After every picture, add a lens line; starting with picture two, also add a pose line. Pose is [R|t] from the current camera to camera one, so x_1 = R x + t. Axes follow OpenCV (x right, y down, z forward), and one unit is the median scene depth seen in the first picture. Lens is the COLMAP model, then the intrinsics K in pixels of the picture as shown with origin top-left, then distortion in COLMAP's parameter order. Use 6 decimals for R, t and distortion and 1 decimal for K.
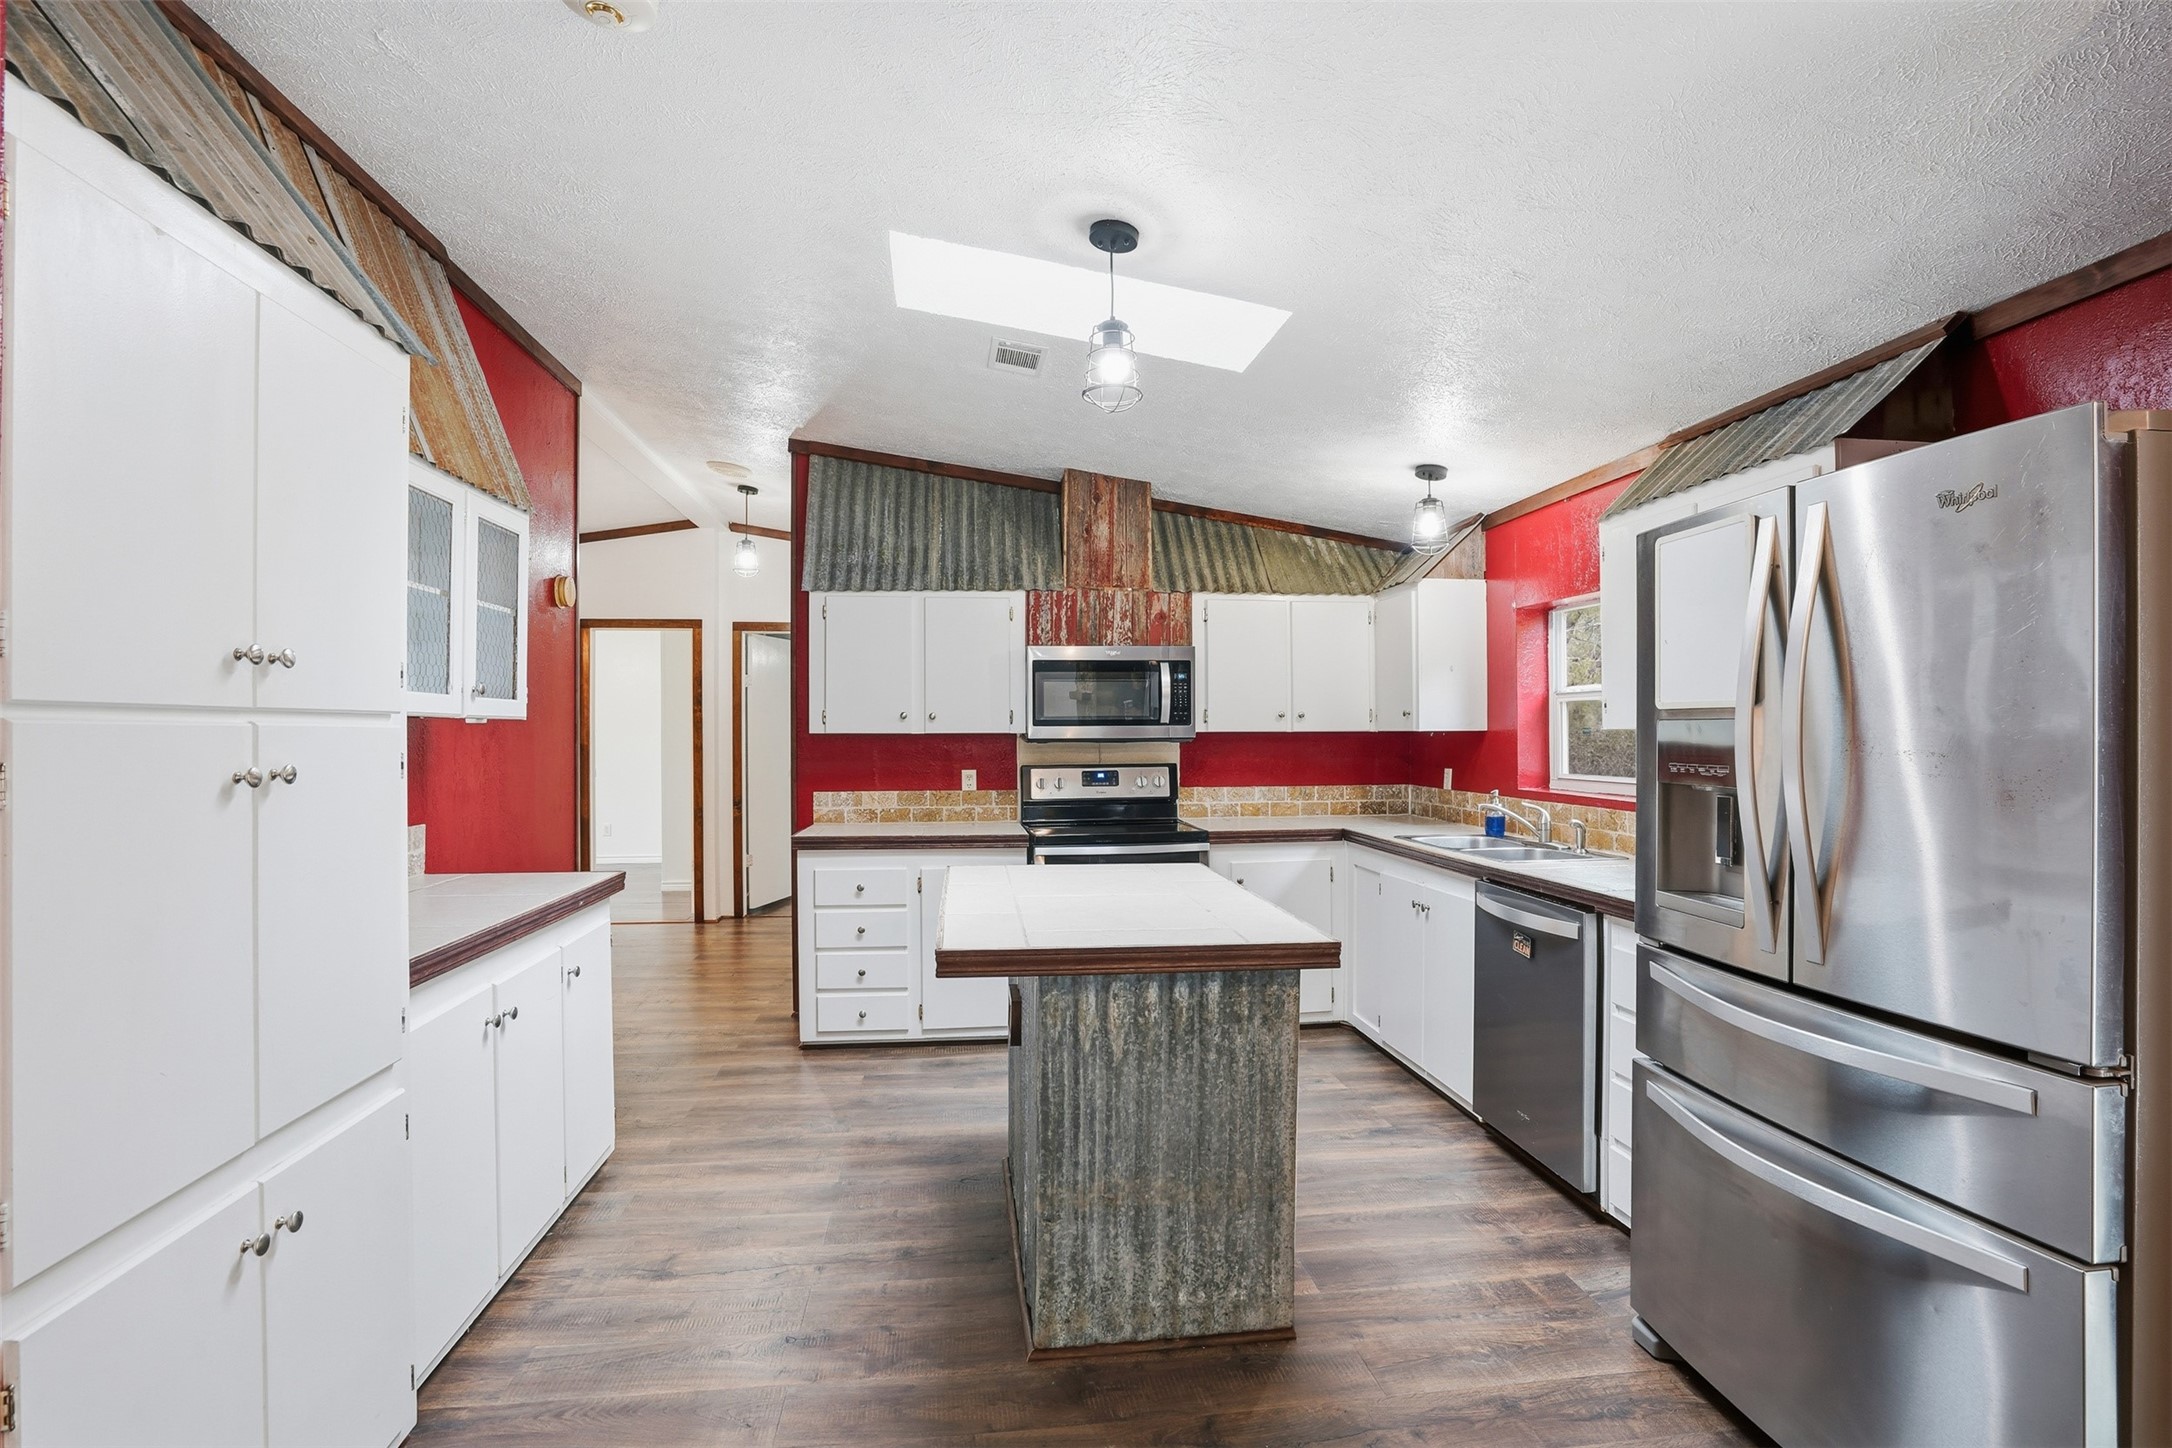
lens RADIAL K [[1011.0, 0, 1083.3], [0, 1011.0, 720.5], [0, 0, 1]] dist [-0.062239, 0.027757]
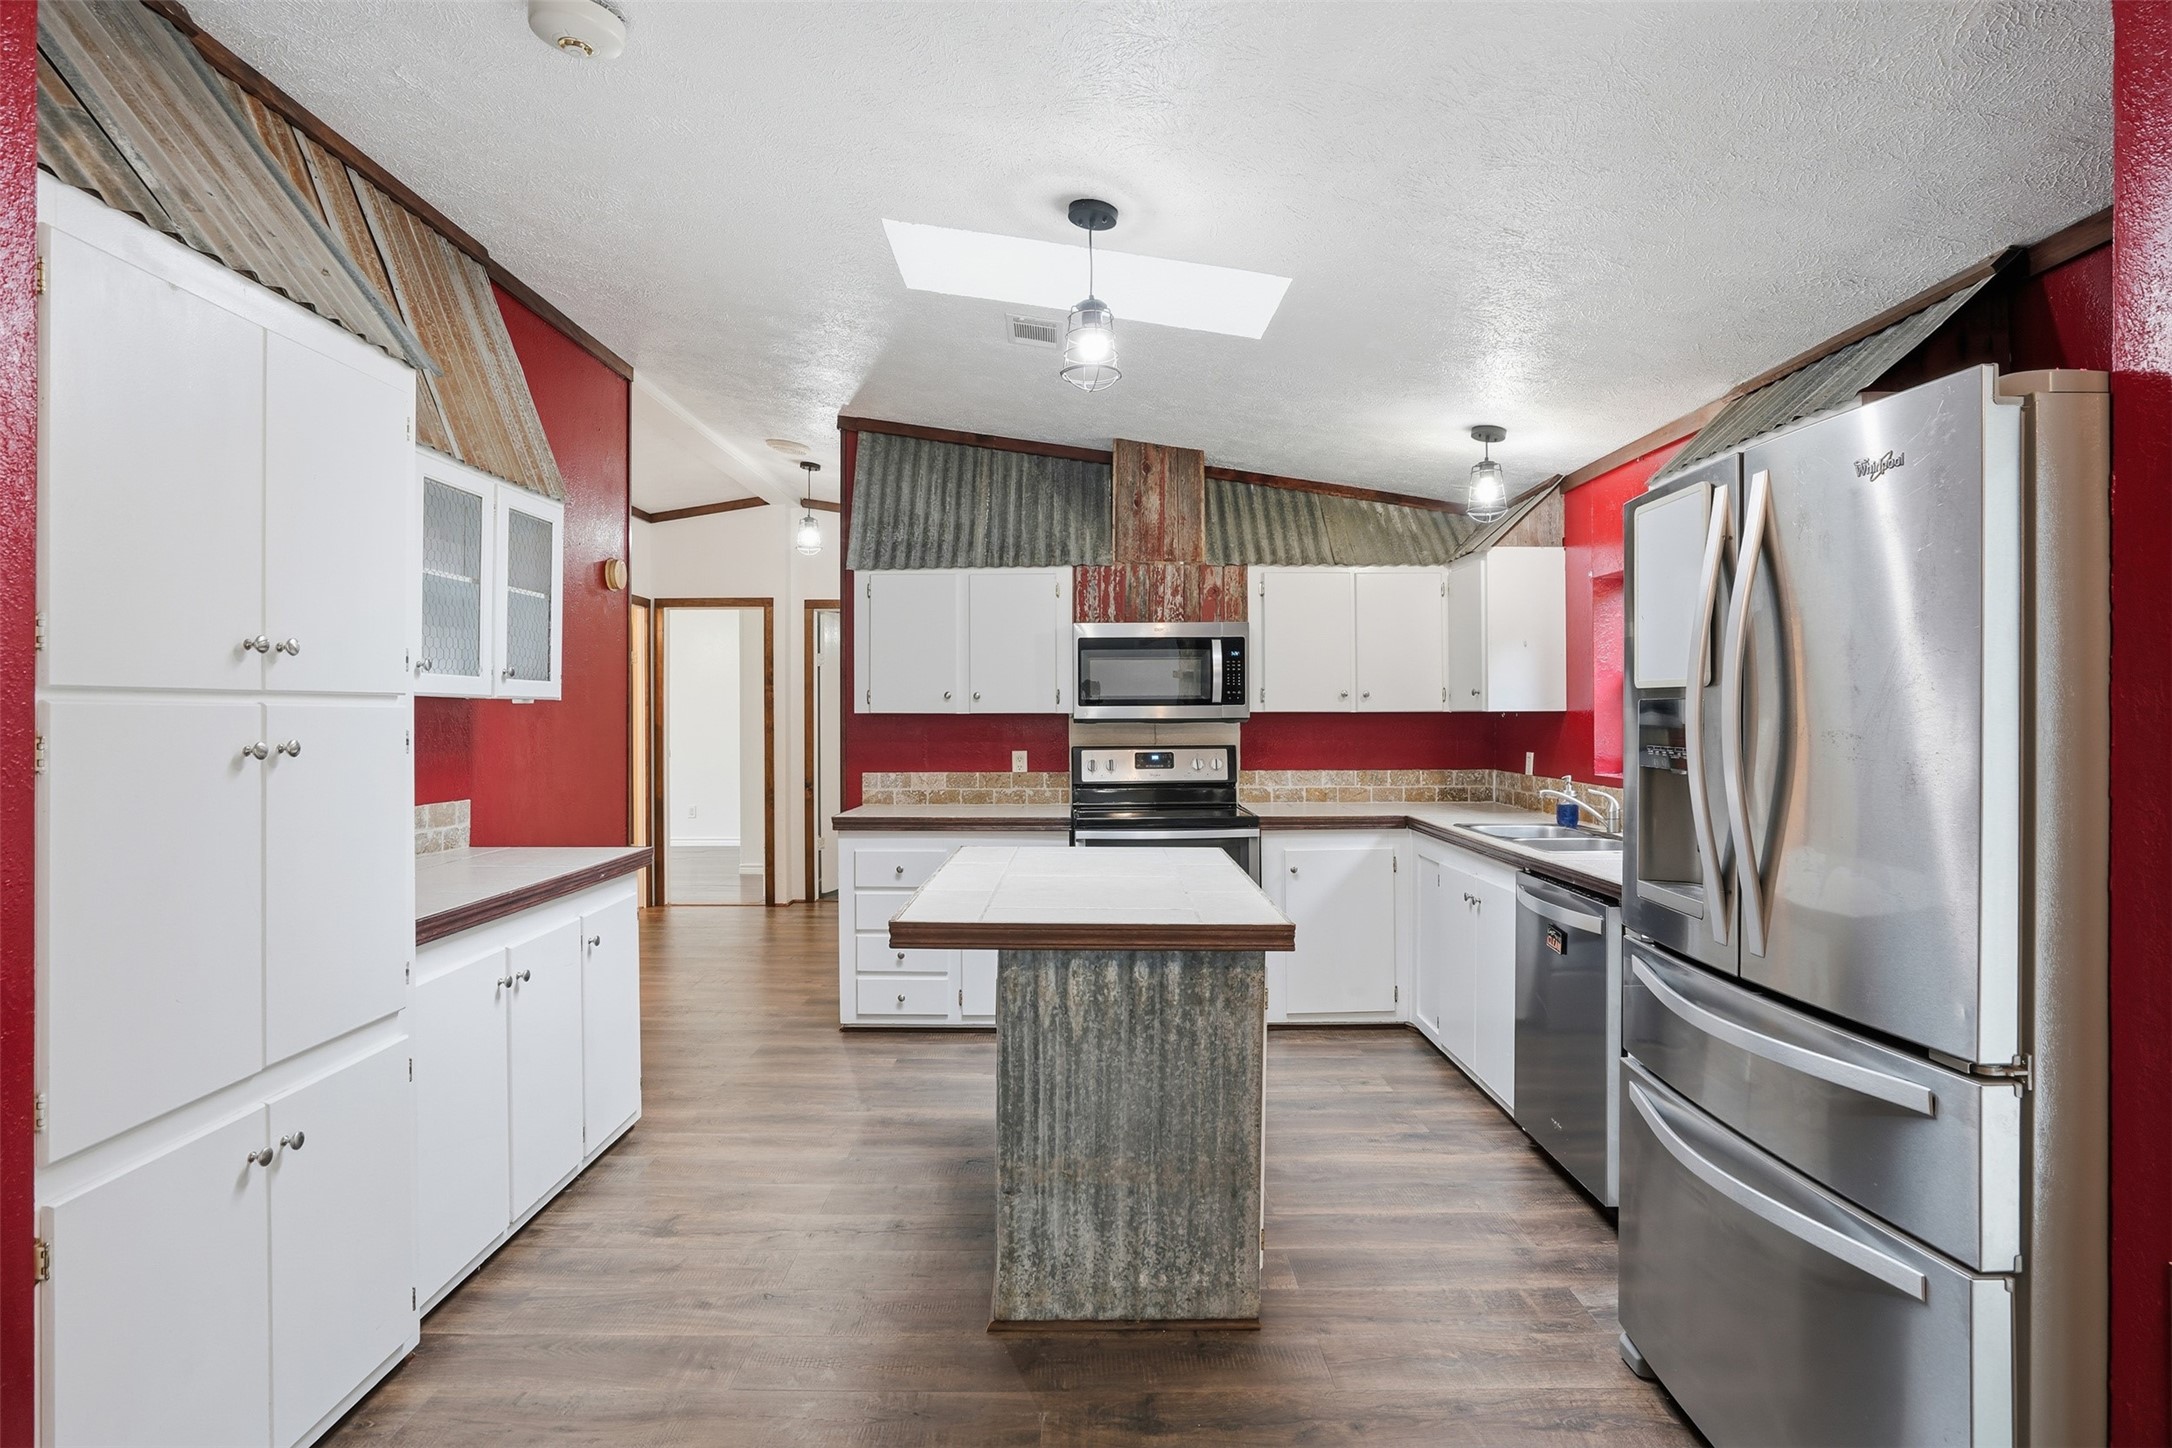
lens RADIAL K [[1096.1, 0, 1082.4], [0, 1096.1, 699.5], [0, 0, 1]] dist [-0.057703, 0.035078]
pose [[0.992406, -0.000640, -0.123001, 0.088972], [0.000573, 1.000000, -0.000577, -0.000243], [0.123001, 0.000502, 0.992406, -0.043990]]
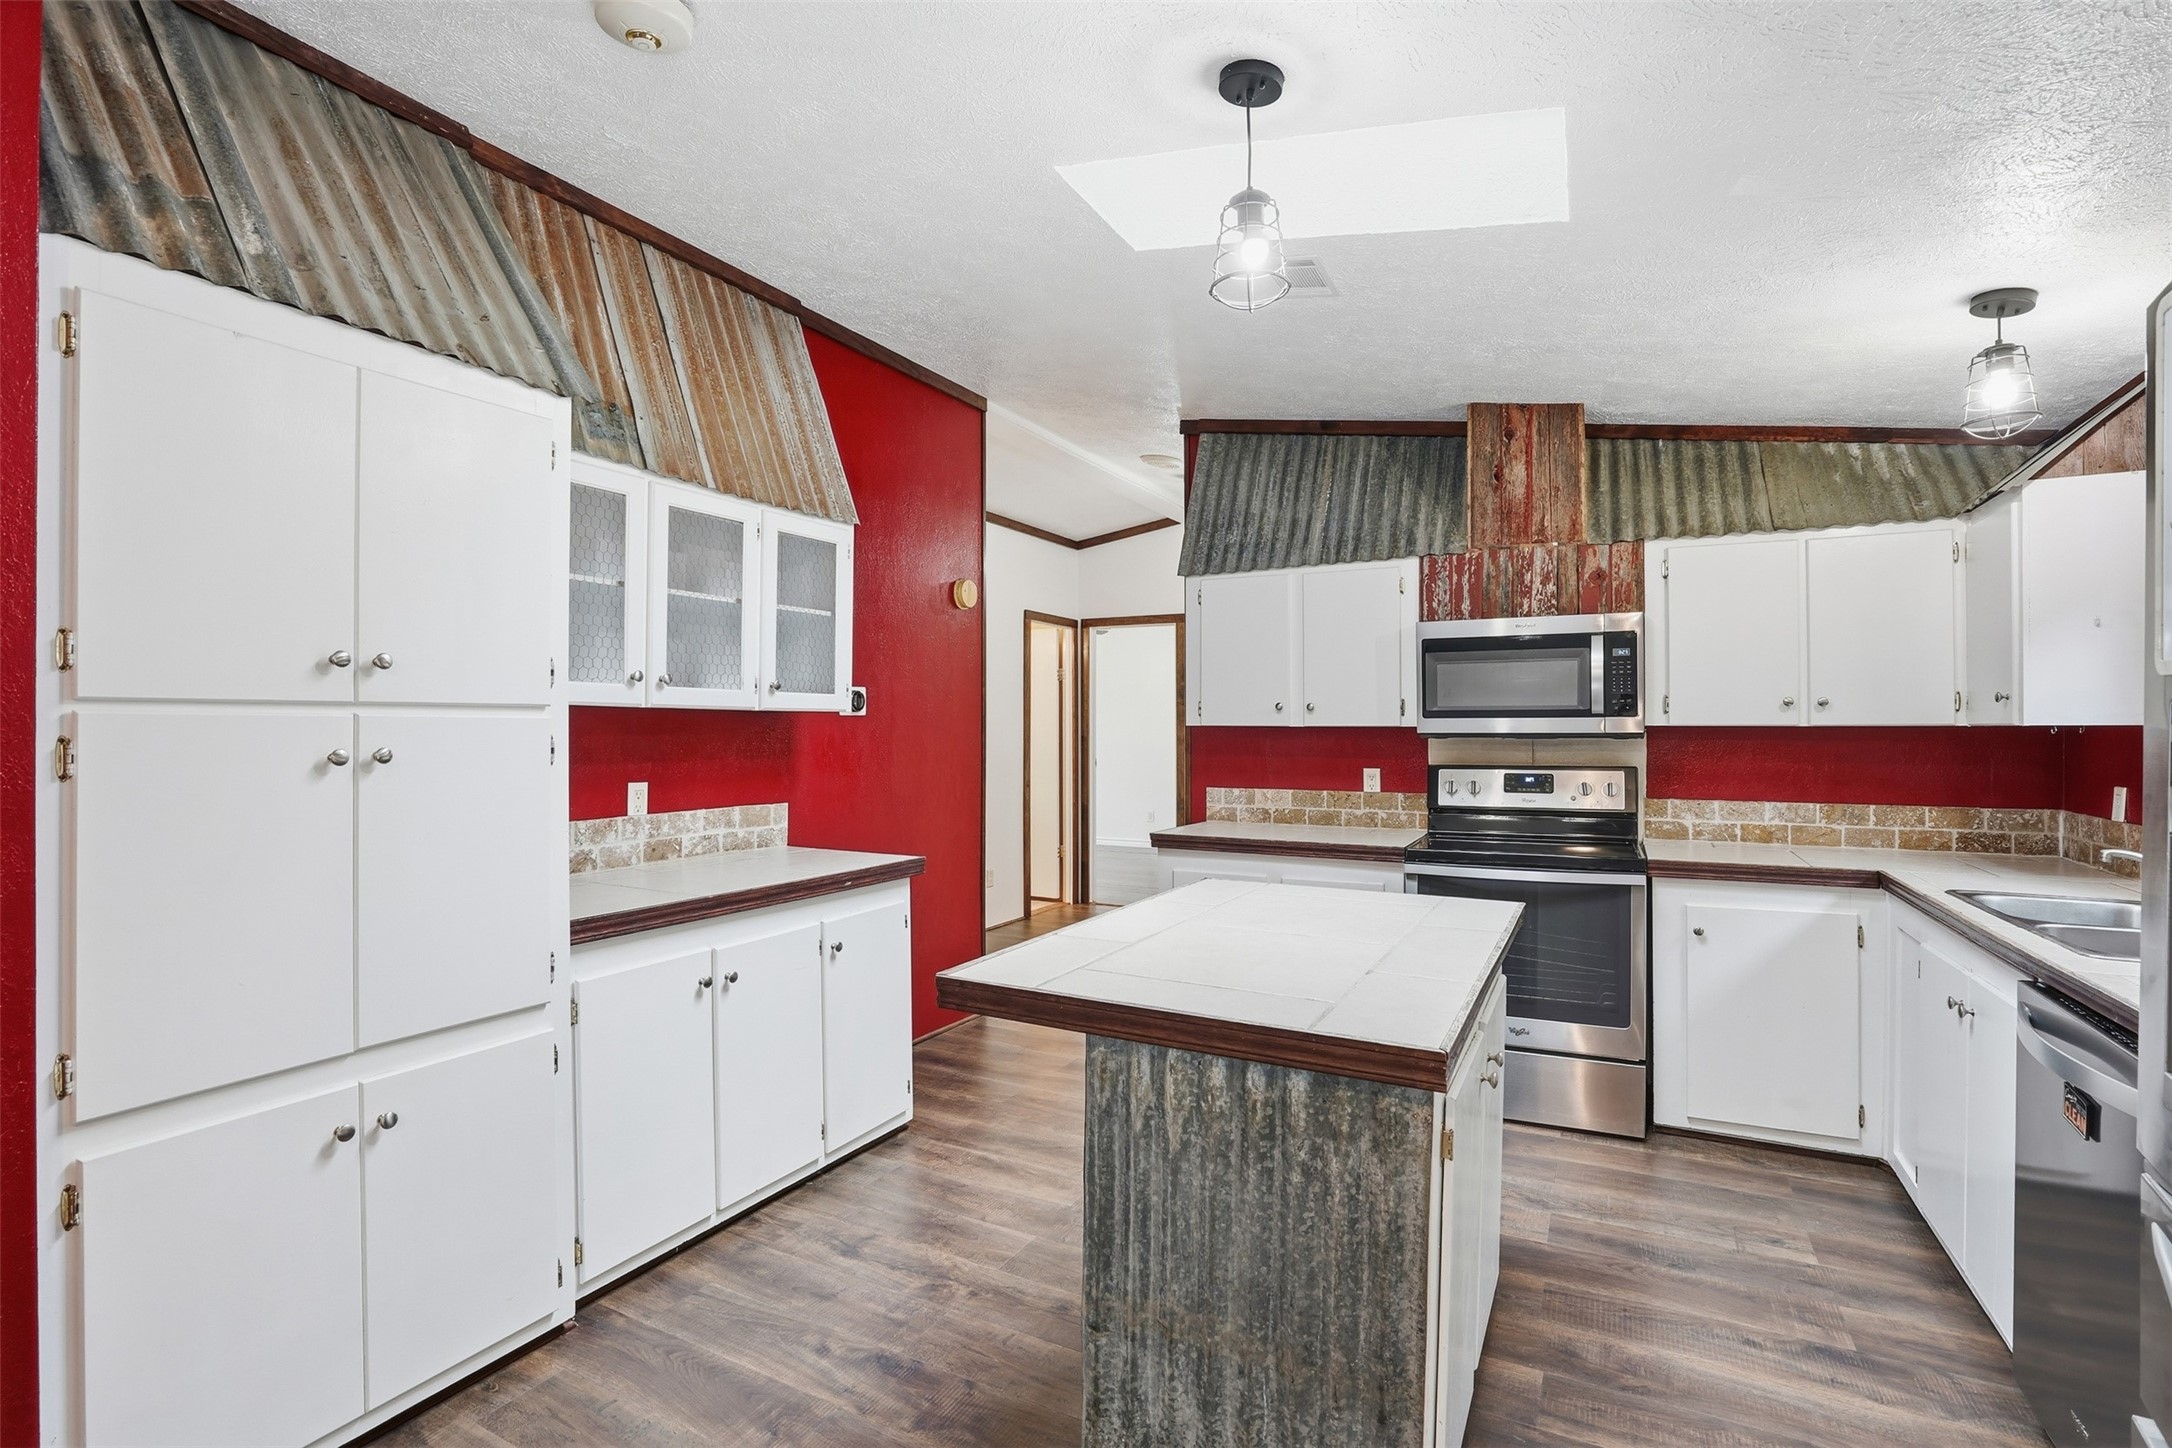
lens RADIAL K [[1011.0, 0, 1083.3], [0, 1011.0, 720.5], [0, 0, 1]] dist [-0.062239, 0.027757]
pose [[0.818323, 0.000660, -0.574758, 0.211977], [0.002825, 0.999983, 0.005170, 0.002580], [0.574752, -0.005854, 0.818307, 0.172136]]
